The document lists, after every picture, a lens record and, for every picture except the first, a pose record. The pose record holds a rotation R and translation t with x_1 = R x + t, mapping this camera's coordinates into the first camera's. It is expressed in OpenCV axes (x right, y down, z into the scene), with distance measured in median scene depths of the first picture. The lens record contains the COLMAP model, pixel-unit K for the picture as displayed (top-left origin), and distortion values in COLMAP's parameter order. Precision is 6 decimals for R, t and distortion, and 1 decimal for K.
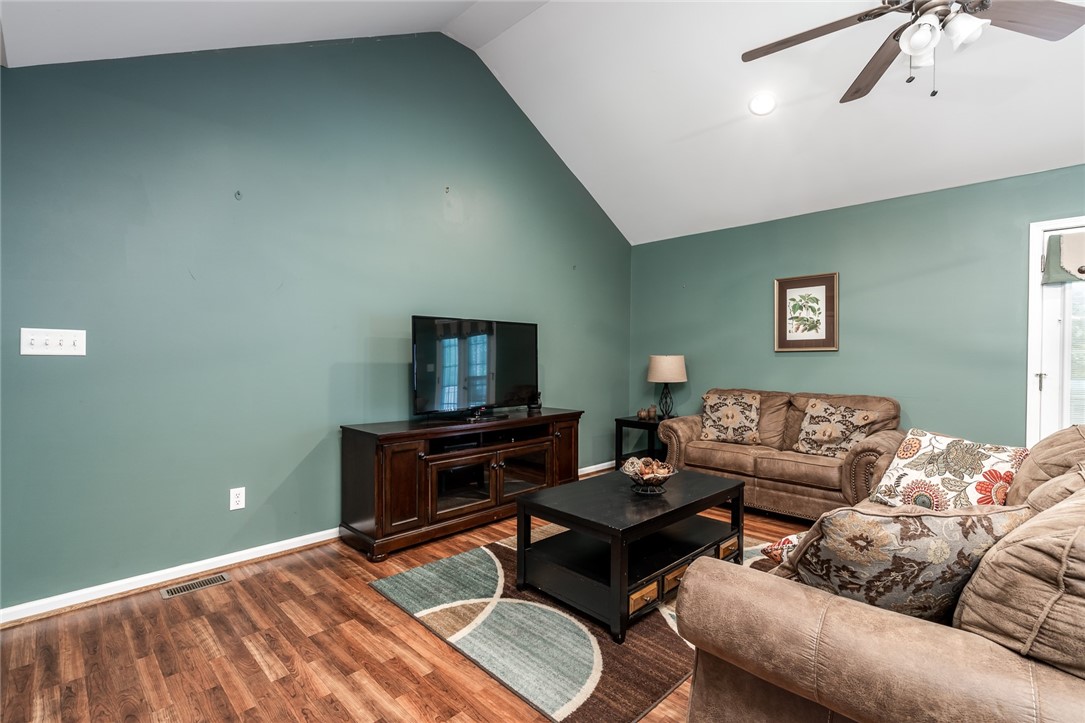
lens RADIAL K [[494.4, 0, 537.7], [0, 494.4, 360.3], [0, 0, 1]] dist [-0.007871, 0.001938]
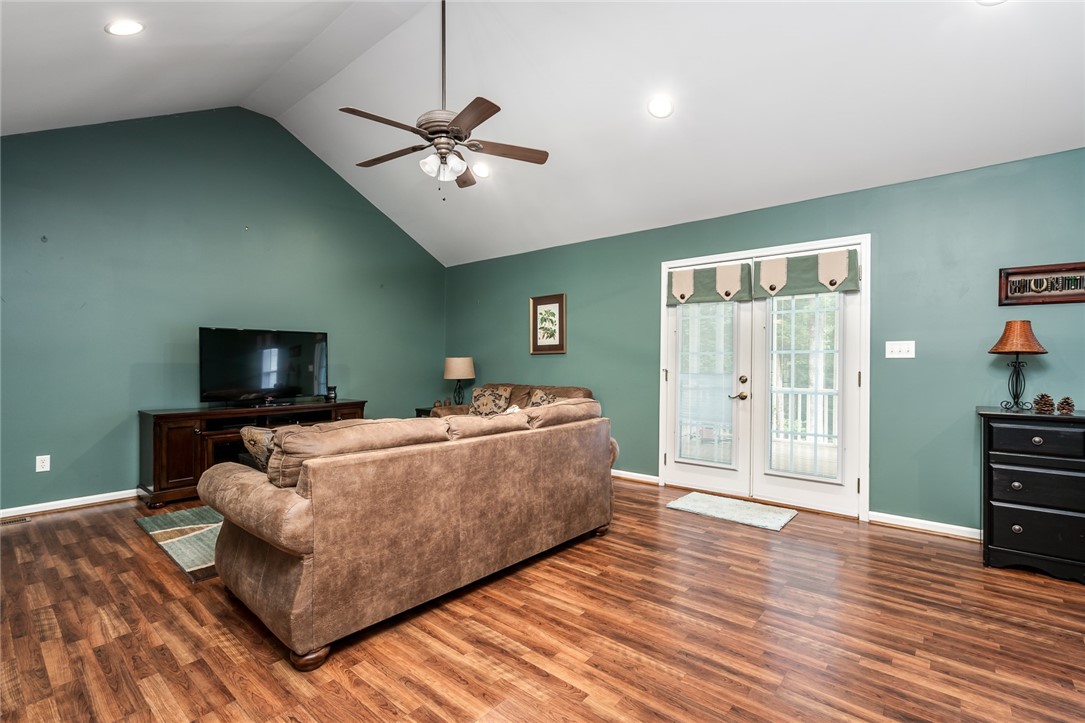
lens RADIAL K [[494.4, 0, 534.8], [0, 494.4, 358.7], [0, 0, 1]] dist [-0.007871, 0.001938]
pose [[0.996820, -0.001884, 0.079665, 0.467681], [0.002784, 0.999934, -0.011181, 0.010440], [-0.079639, 0.011367, 0.996759, -0.334729]]
